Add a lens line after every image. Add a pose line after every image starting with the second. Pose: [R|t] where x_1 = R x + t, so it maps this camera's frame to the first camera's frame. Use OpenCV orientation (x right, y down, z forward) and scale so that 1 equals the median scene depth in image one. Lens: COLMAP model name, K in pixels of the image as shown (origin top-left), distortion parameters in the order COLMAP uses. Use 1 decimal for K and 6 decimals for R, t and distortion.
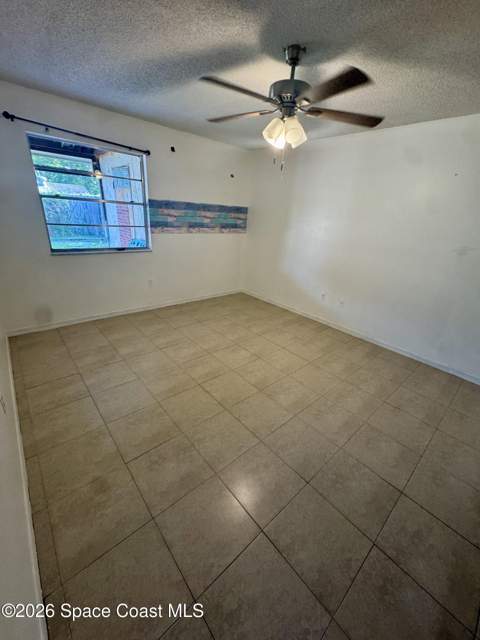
lens RADIAL K [[255.3, 0, 241.1], [0, 255.3, 317.9], [0, 0, 1]] dist [-0.001096, 0.000177]
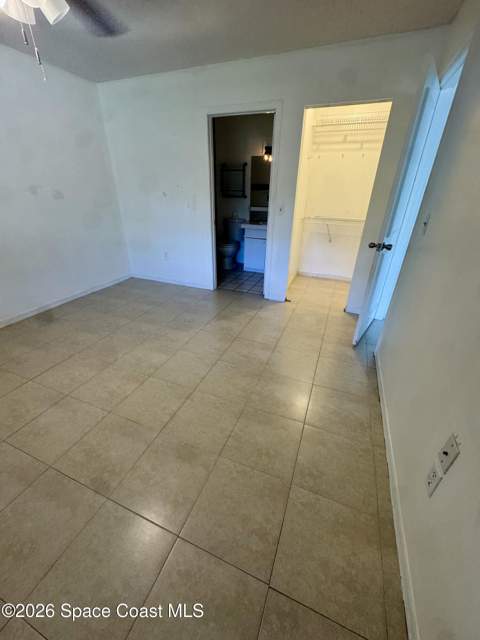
lens RADIAL K [[255.3, 0, 241.1], [0, 255.3, 317.9], [0, 0, 1]] dist [-0.001096, 0.000177]
pose [[-0.449703, -0.464106, 0.763134, -0.603216], [0.300271, 0.726117, 0.618539, -0.284270], [-0.841192, 0.507306, -0.187180, 0.777886]]
